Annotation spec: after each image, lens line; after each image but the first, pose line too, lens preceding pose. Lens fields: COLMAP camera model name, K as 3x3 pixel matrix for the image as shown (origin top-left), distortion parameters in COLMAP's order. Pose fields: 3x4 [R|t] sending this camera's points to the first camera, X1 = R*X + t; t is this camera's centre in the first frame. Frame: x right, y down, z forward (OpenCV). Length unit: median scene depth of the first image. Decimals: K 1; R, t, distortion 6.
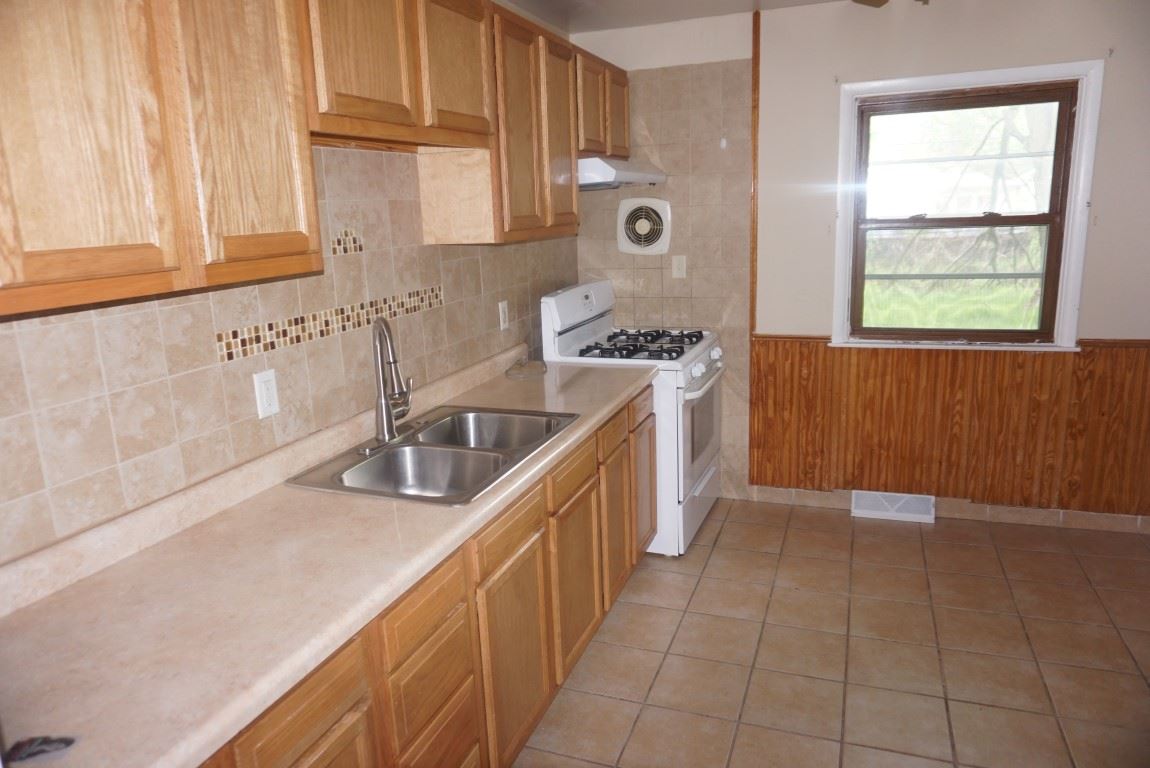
lens RADIAL K [[771.0, 0, 575.0], [0, 771.0, 384.0], [0, 0, 1]] dist [-0.034495, -0.000102]
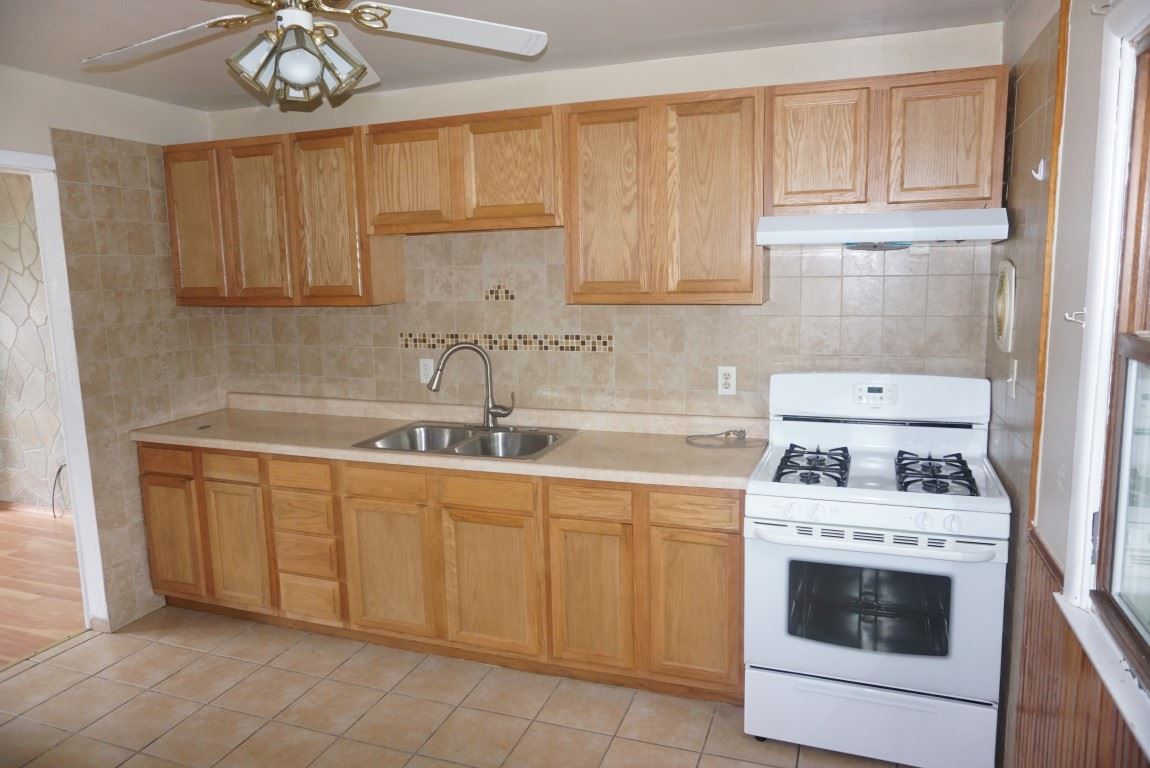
lens RADIAL K [[771.0, 0, 575.0], [0, 771.0, 384.0], [0, 0, 1]] dist [-0.034495, -0.000102]
pose [[0.018283, 0.194159, -0.980800, 1.211155], [-0.206256, 0.960596, 0.186314, -0.321220], [0.978327, 0.198890, 0.057609, 1.081274]]
